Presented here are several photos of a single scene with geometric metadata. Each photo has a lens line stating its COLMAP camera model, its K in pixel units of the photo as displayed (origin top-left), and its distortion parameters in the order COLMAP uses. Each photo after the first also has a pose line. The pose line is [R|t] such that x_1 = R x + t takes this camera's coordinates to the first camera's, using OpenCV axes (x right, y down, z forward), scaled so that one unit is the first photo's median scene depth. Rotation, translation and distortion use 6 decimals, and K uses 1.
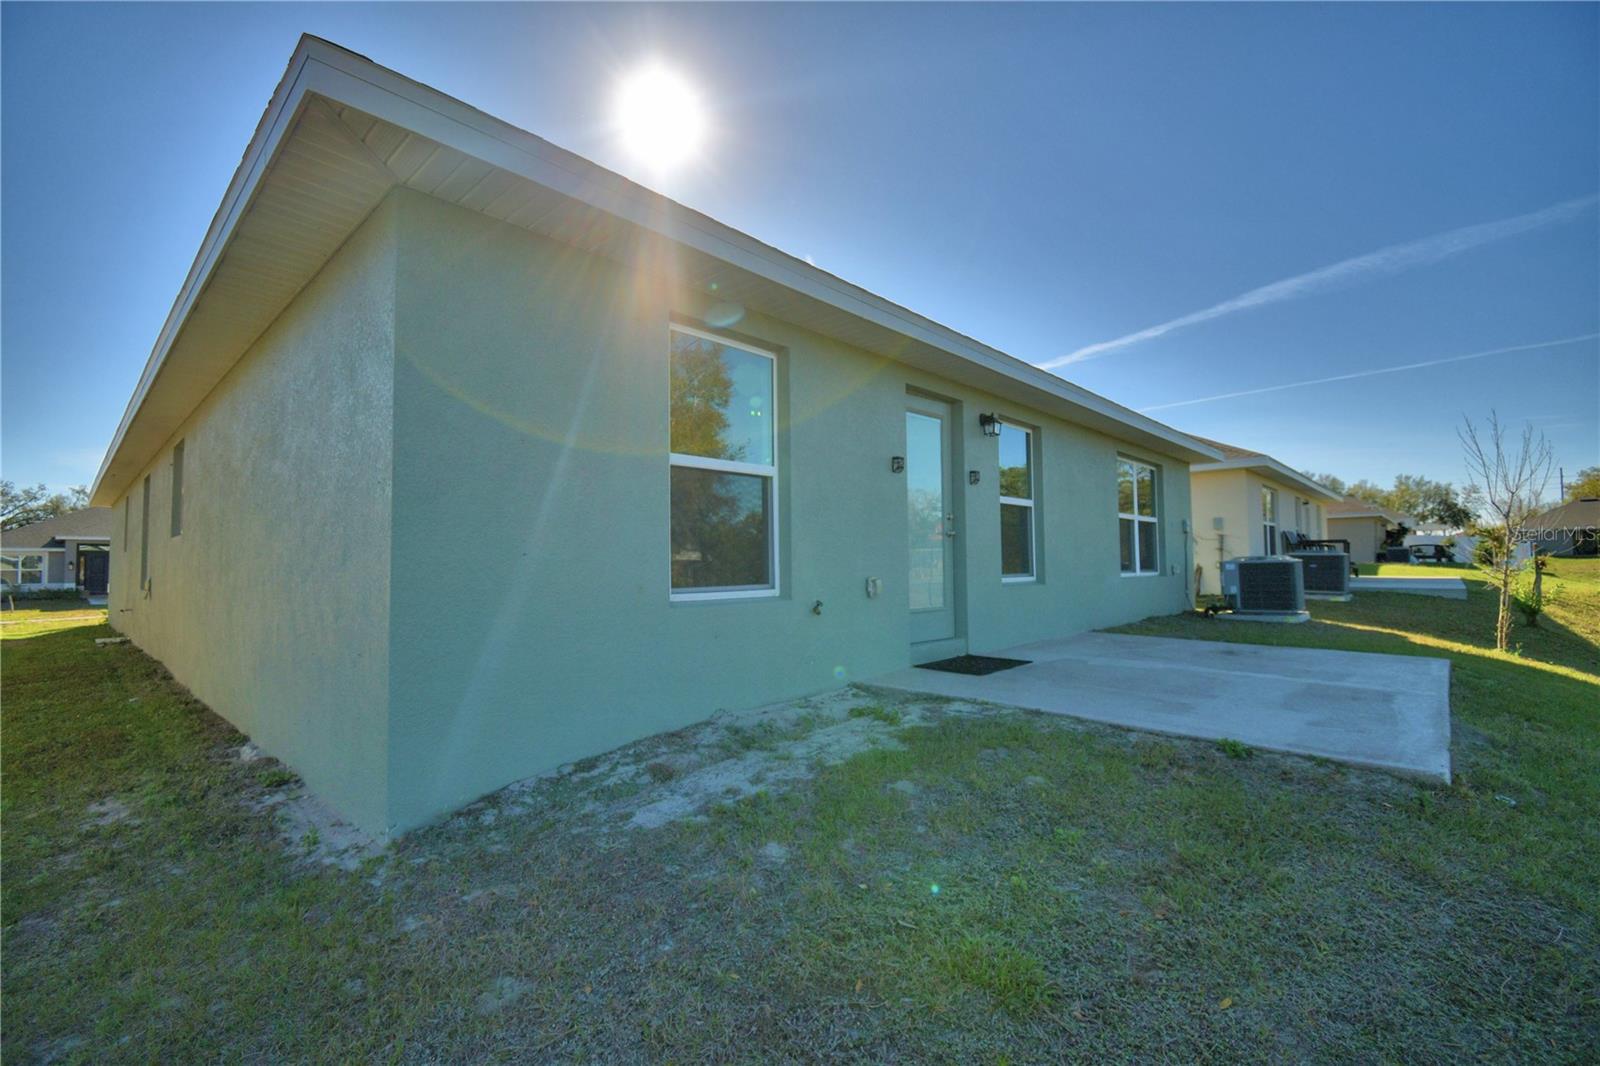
lens RADIAL K [[703.0, 0, 802.4], [0, 703.0, 522.7], [0, 0, 1]] dist [0.011886, -0.018767]
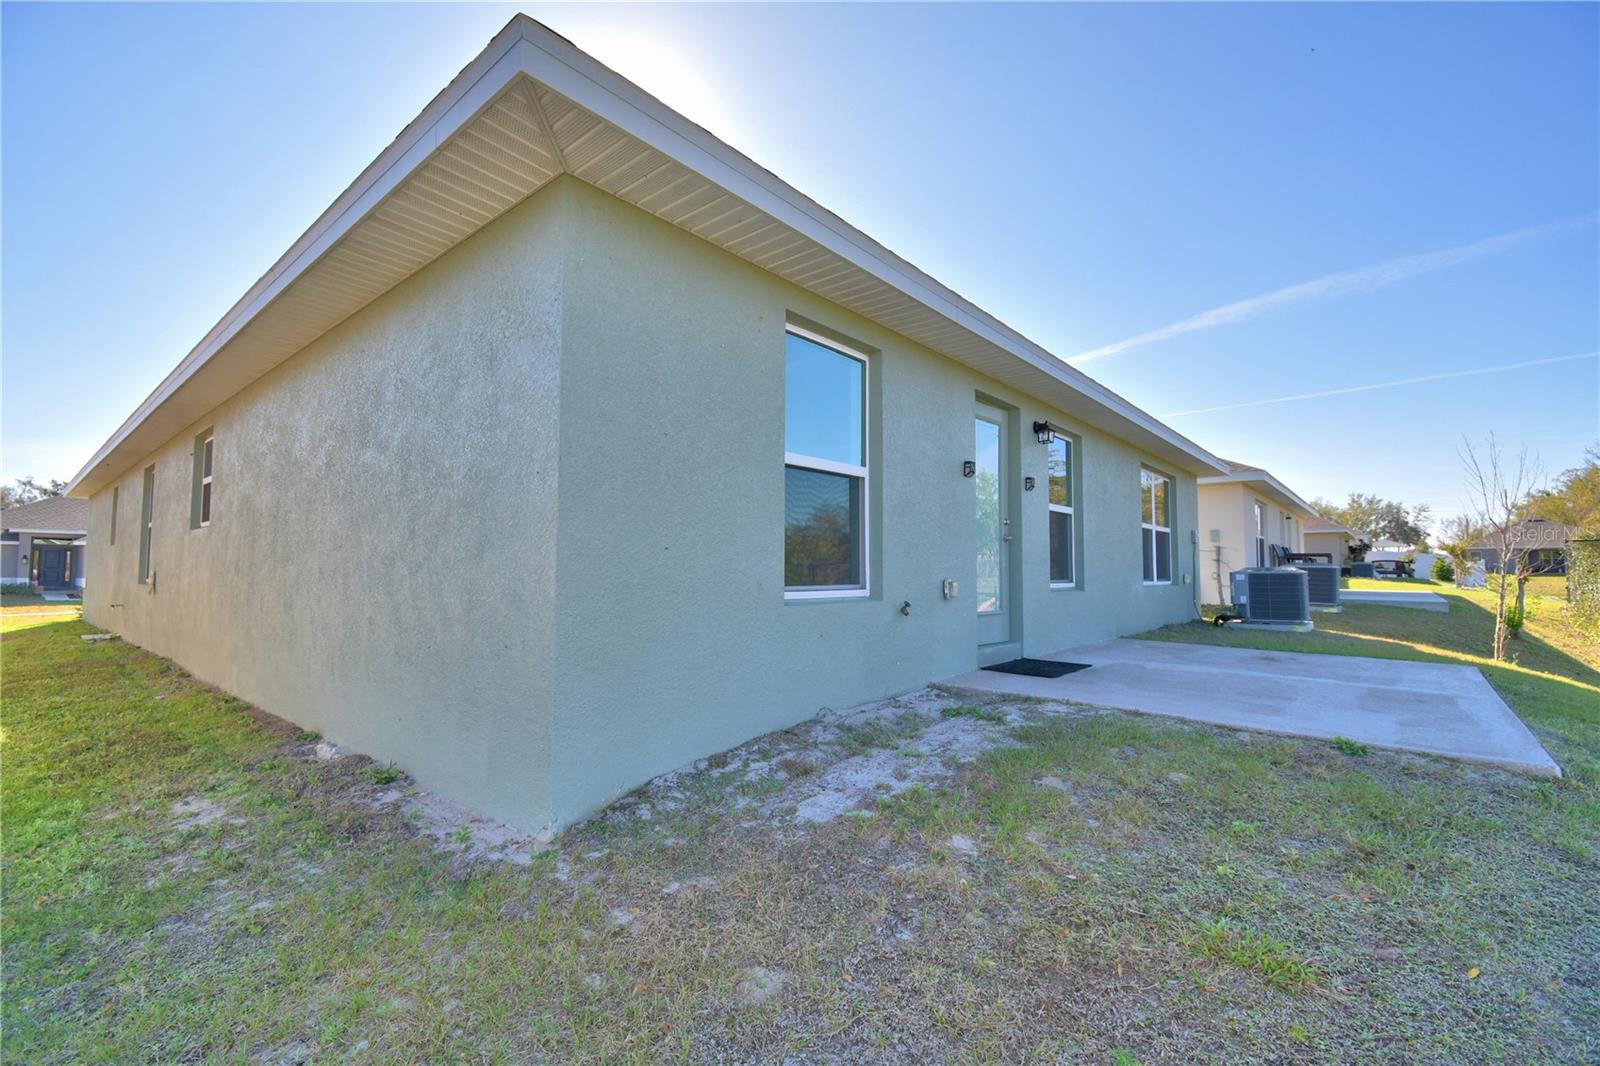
lens RADIAL K [[703.0, 0, 784.1], [0, 703.0, 525.4], [0, 0, 1]] dist [0.011886, -0.018767]
pose [[0.998853, 0.018349, 0.044222, -0.218818], [-0.018035, 0.999809, -0.007493, 0.013275], [-0.044351, 0.006687, 0.998994, -0.001772]]
